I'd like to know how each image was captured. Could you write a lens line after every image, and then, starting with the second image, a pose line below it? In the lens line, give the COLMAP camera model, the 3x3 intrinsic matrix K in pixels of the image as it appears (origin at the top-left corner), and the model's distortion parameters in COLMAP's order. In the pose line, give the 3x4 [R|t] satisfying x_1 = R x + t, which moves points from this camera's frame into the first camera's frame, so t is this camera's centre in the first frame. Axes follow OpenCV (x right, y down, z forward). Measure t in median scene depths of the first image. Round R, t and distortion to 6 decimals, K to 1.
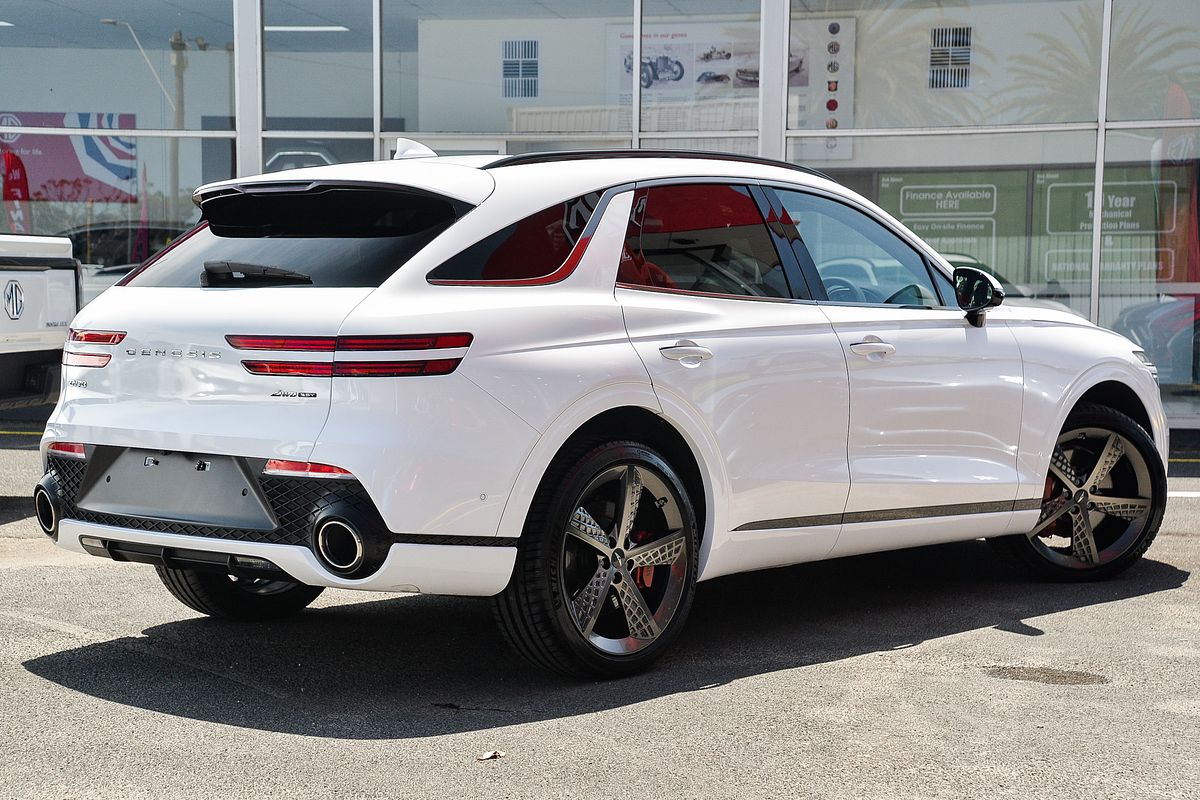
lens RADIAL K [[2005.2, 0, 600.9], [0, 2005.2, 408.9], [0, 0, 1]] dist [0.586218, 0.000000]
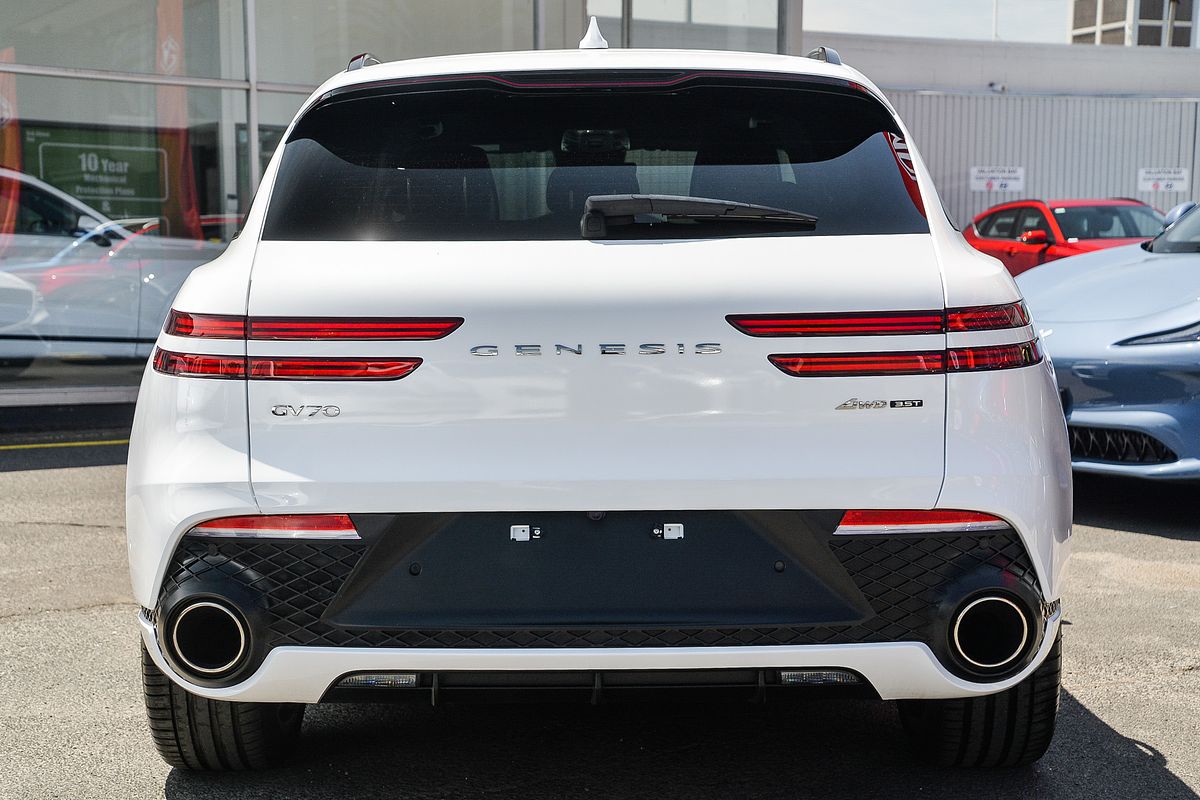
lens RADIAL K [[1839.4, 0, 597.9], [0, 1839.4, 394.7], [0, 0, 1]] dist [0.269740, 0.000000]
pose [[0.715894, -0.056789, 0.695896, -0.598520], [0.047363, 0.998341, 0.032746, -0.032284], [-0.696601, 0.009517, 0.717396, 0.629983]]
